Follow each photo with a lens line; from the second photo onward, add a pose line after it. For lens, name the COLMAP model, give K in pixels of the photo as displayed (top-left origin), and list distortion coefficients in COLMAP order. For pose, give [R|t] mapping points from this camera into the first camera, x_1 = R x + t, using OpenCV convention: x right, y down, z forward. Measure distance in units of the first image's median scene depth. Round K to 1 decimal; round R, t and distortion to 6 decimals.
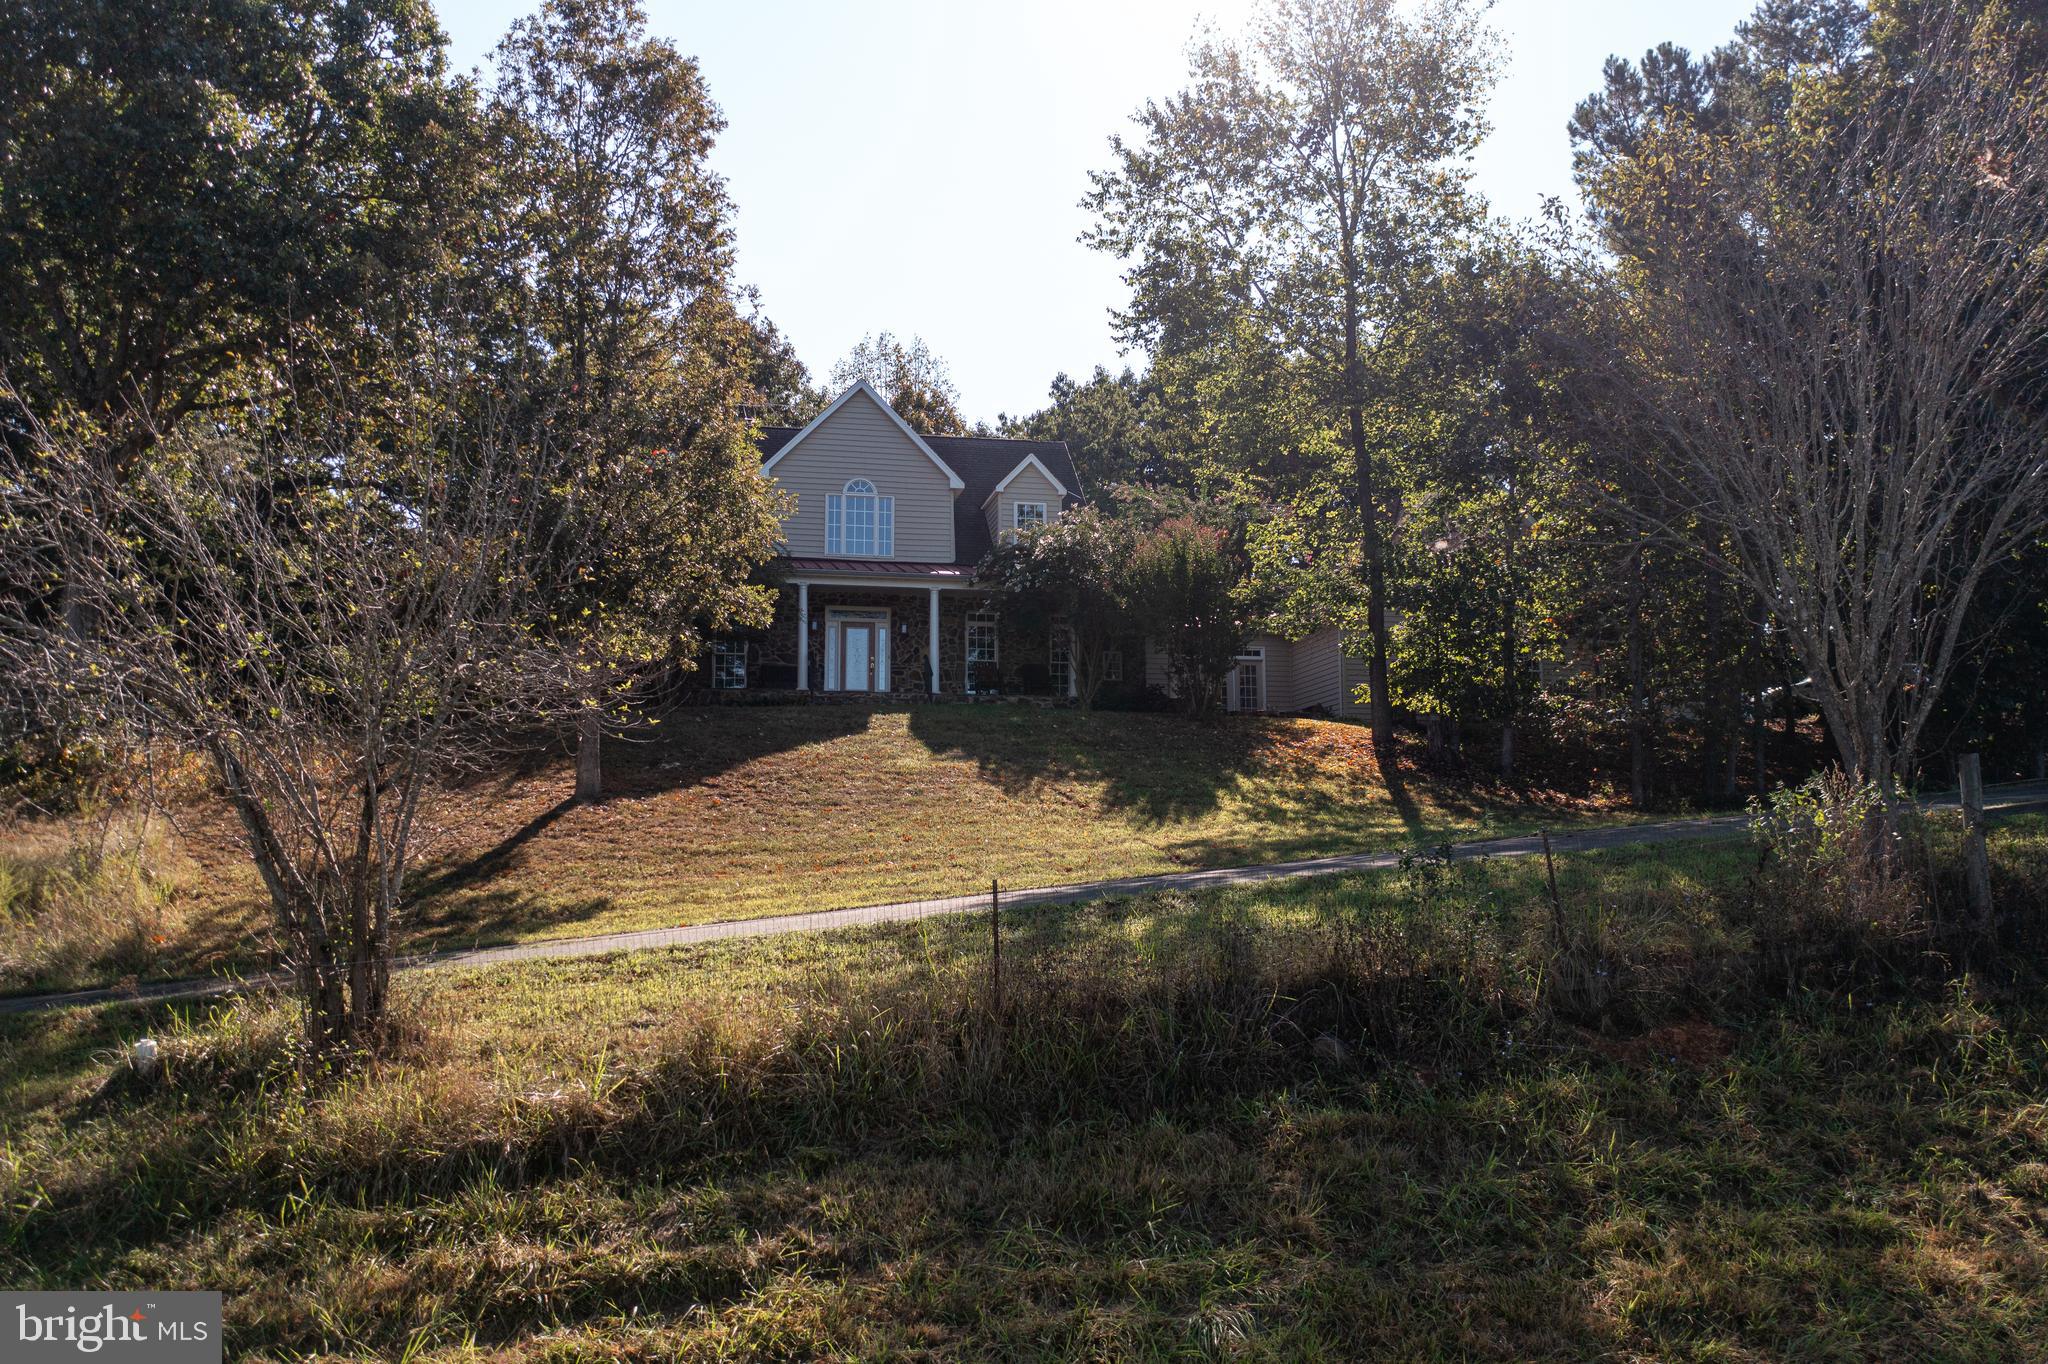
lens RADIAL K [[1614.1, 0, 1029.9], [0, 1614.1, 691.2], [0, 0, 1]] dist [-0.008129, 0.002011]
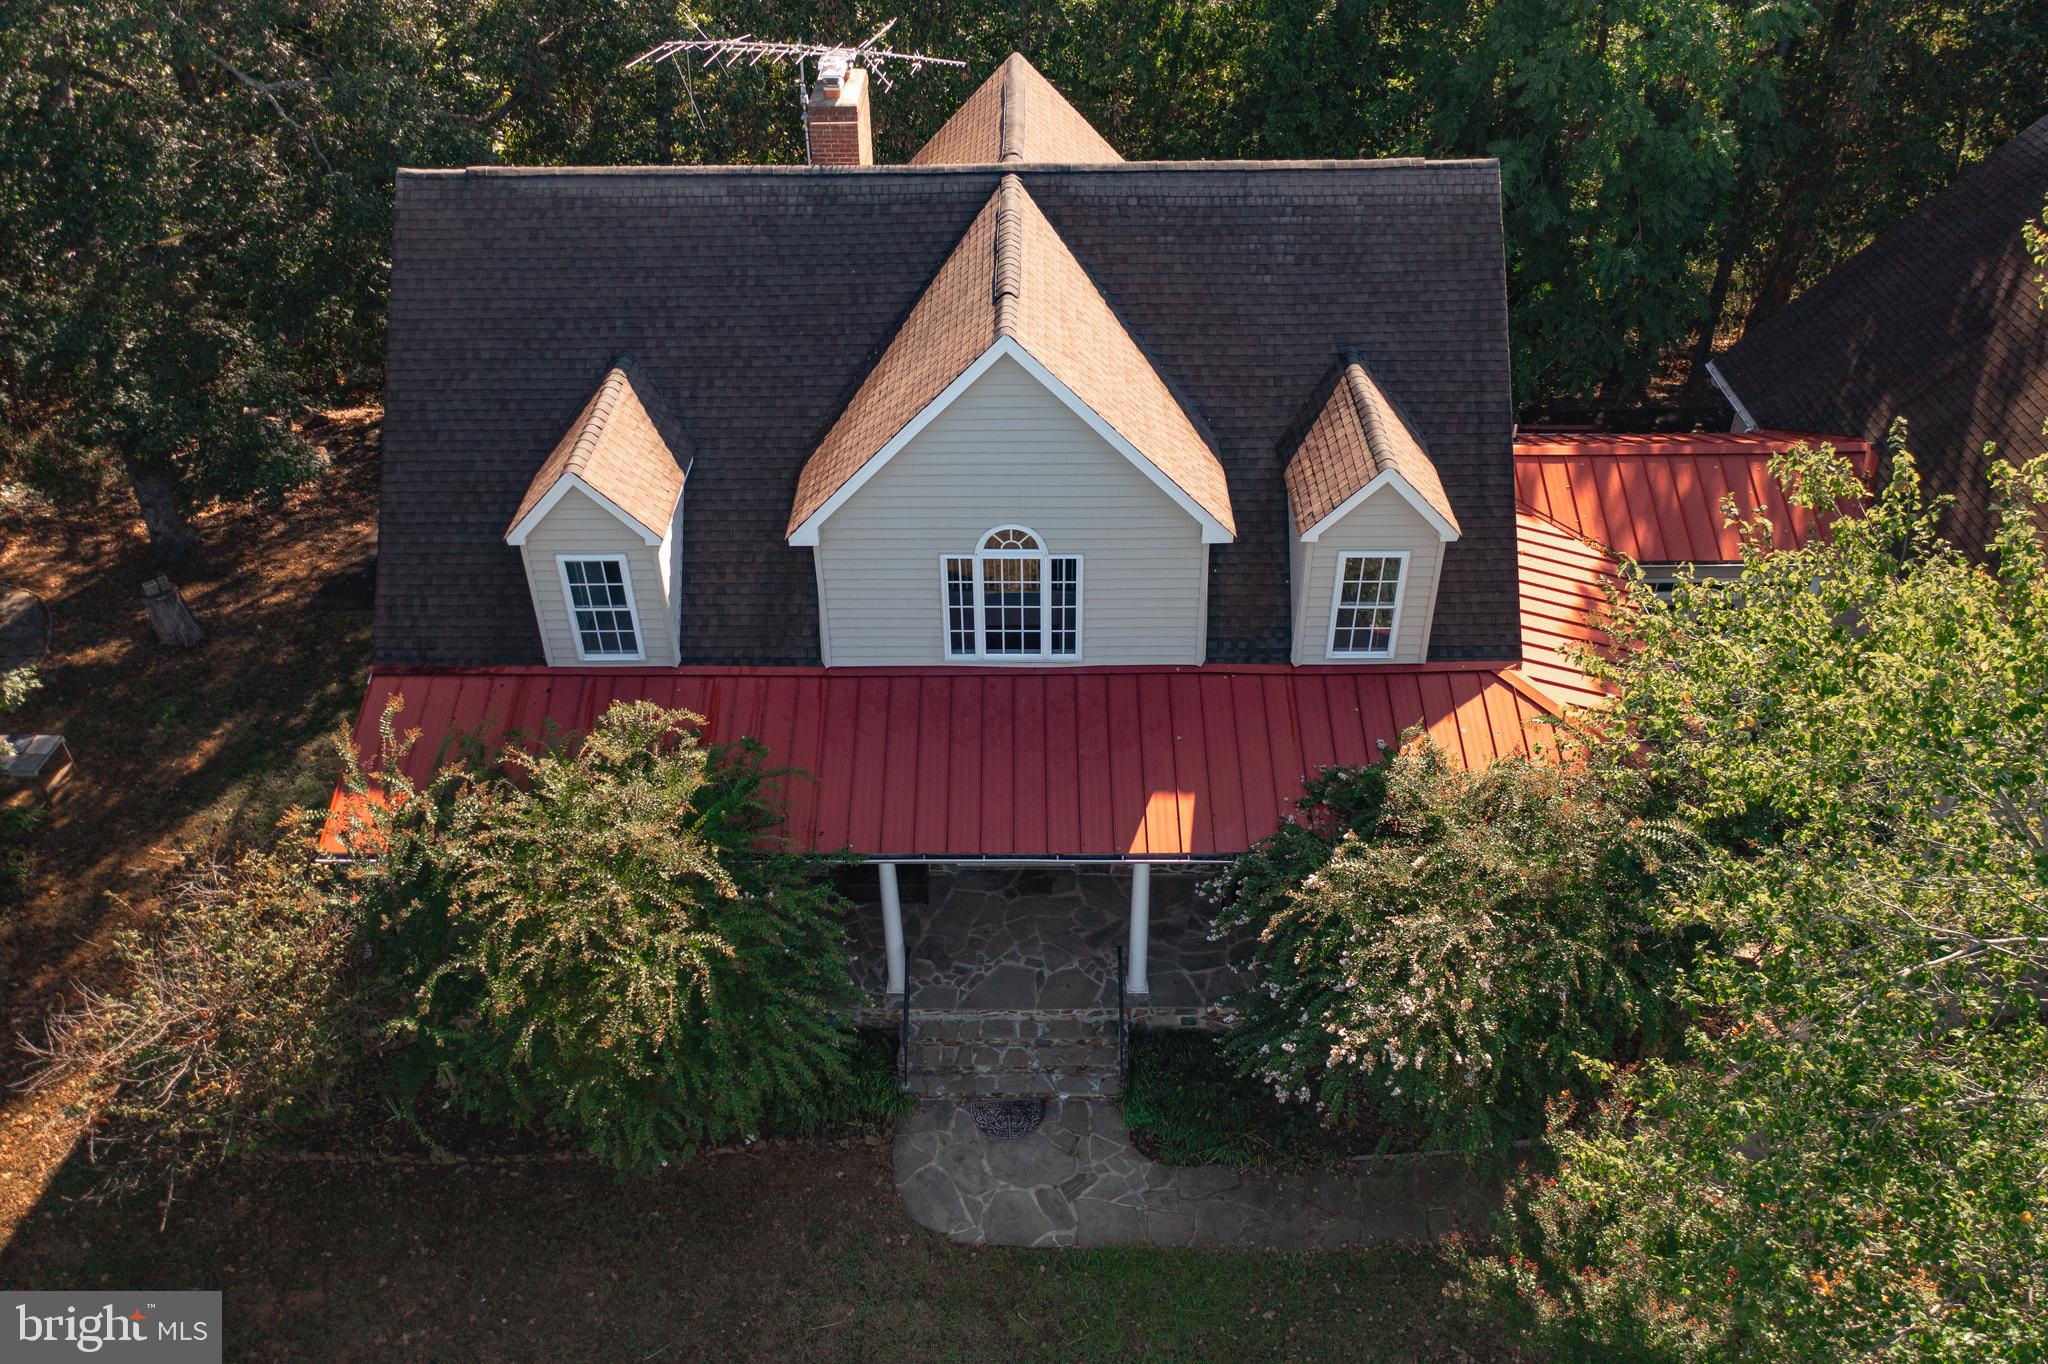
lens RADIAL K [[1614.1, 0, 1020.4], [0, 1614.1, 684.6], [0, 0, 1]] dist [-0.008129, 0.002011]
pose [[0.975401, 0.127654, -0.179715, -0.017034], [0.036809, 0.709499, 0.703745, -0.652224], [0.217344, -0.693048, 0.687347, 0.970753]]
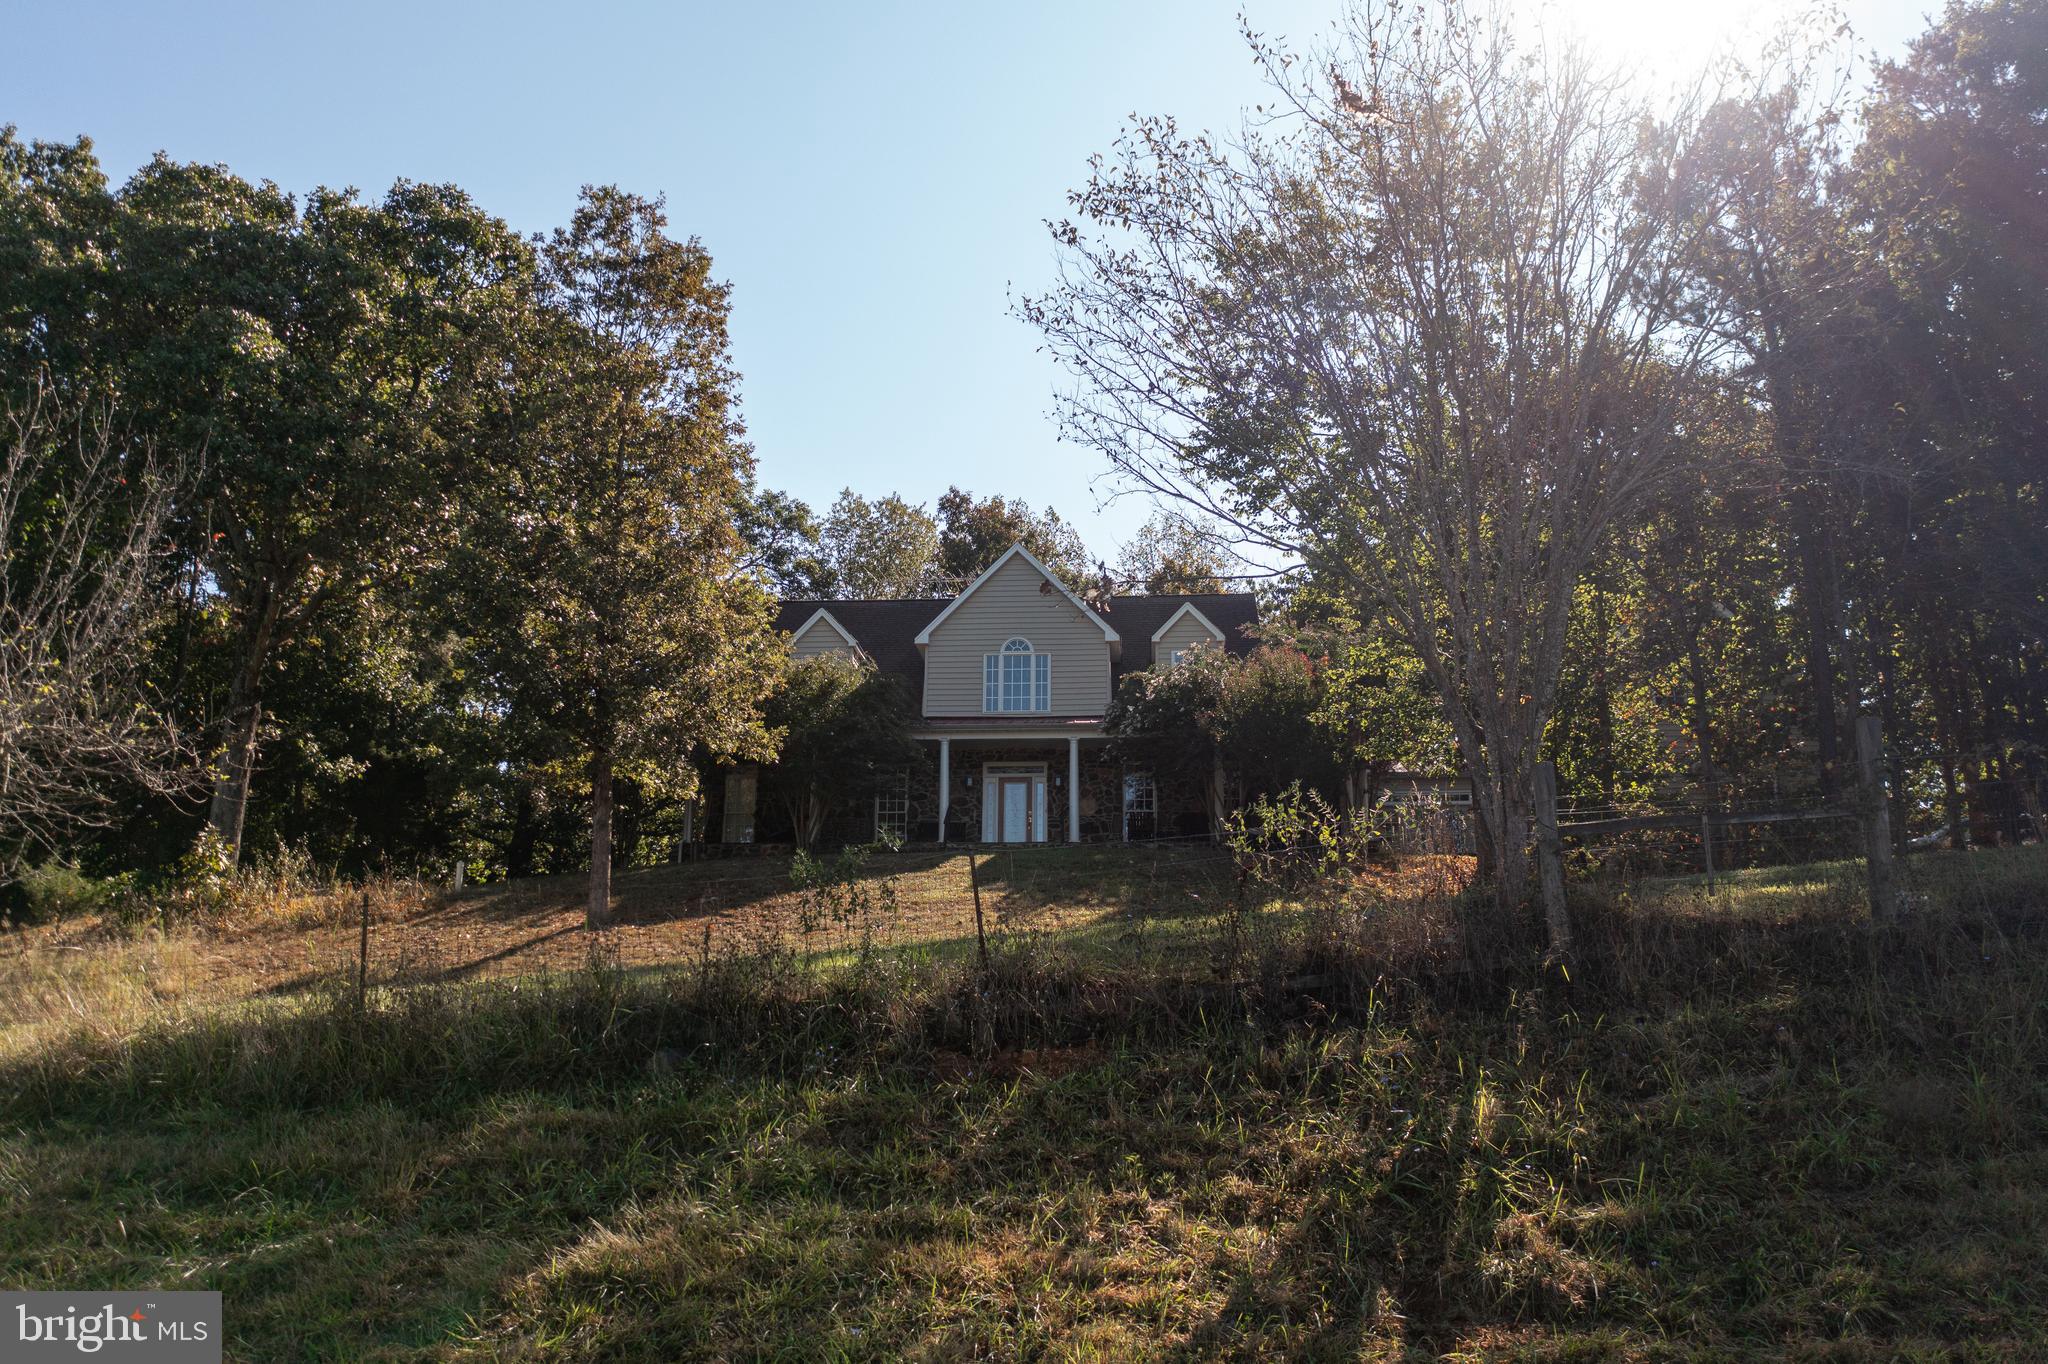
lens RADIAL K [[1614.1, 0, 1027.8], [0, 1614.1, 692.0], [0, 0, 1]] dist [-0.008129, 0.002011]
pose [[0.959406, -0.059203, -0.275743, 0.274544], [0.023921, 0.991278, -0.129602, 0.053362], [0.281011, 0.117745, 0.952454, 0.044971]]
